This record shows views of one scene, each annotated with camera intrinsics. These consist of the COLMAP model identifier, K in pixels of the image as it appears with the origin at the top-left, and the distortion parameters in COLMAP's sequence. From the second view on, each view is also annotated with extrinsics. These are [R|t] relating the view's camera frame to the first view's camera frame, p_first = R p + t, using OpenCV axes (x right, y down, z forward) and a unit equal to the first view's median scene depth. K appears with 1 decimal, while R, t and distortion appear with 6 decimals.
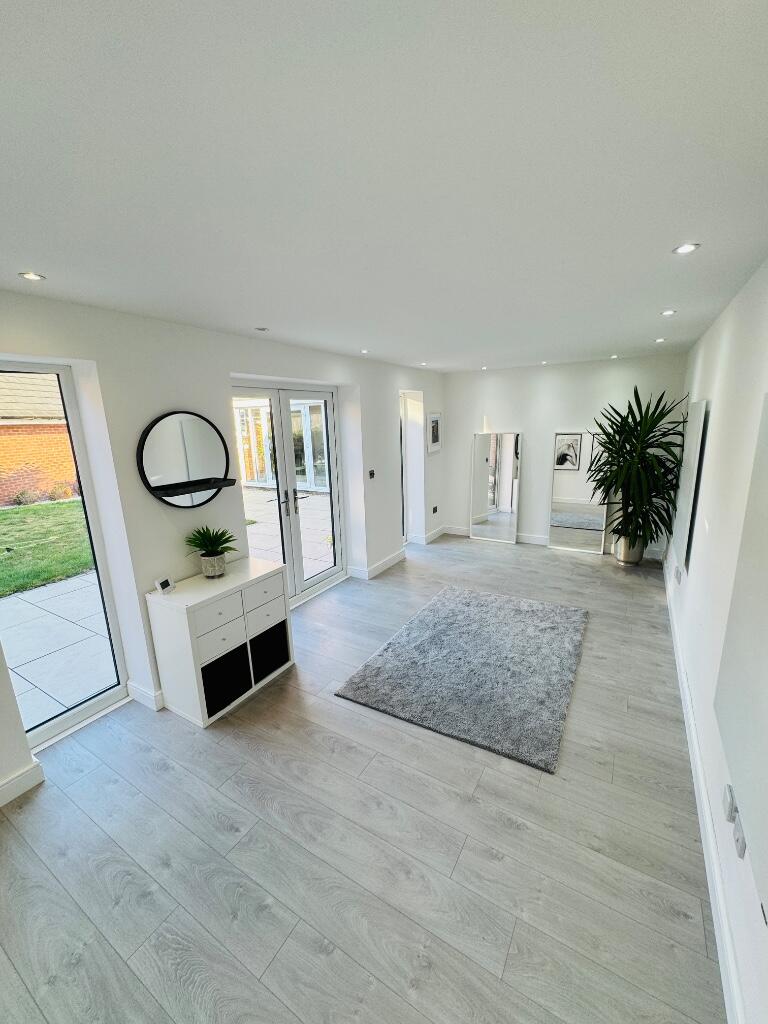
lens RADIAL K [[408.1, 0, 383.7], [0, 408.1, 514.7], [0, 0, 1]] dist [-0.003102, -0.000331]
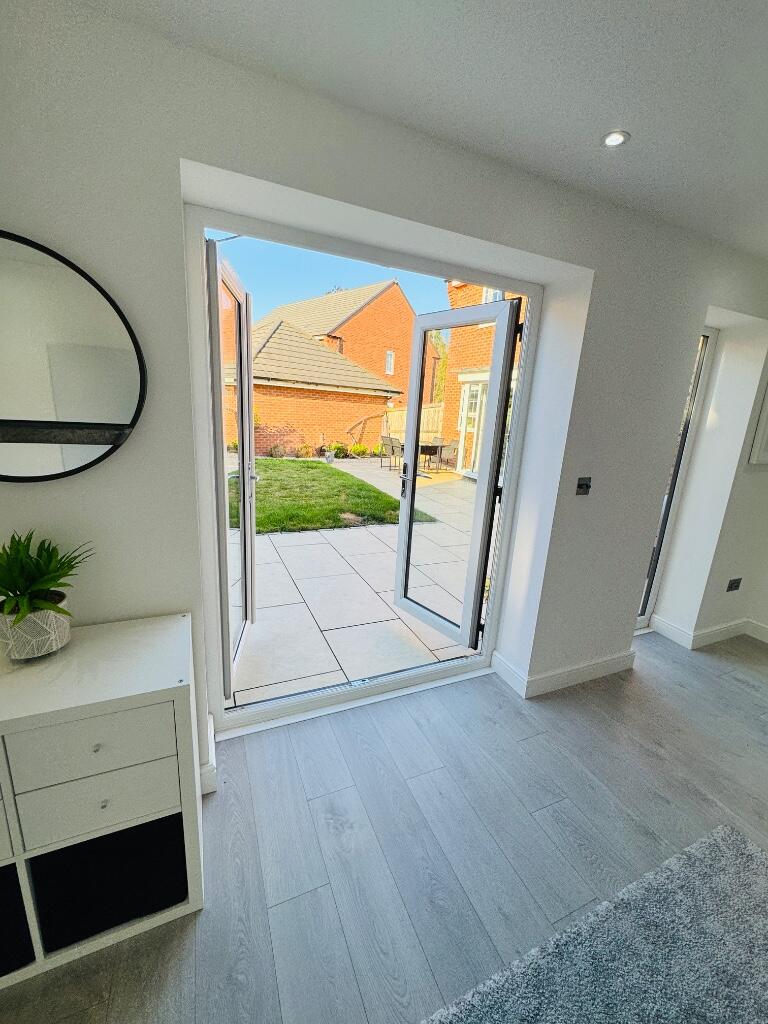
lens RADIAL K [[408.1, 0, 386.2], [0, 408.1, 511.5], [0, 0, 1]] dist [-0.003102, -0.000331]
pose [[0.816222, 0.216840, -0.535502, 0.039253], [-0.212153, 0.974633, 0.071288, -0.055727], [0.537375, 0.055421, 0.841520, 0.491767]]
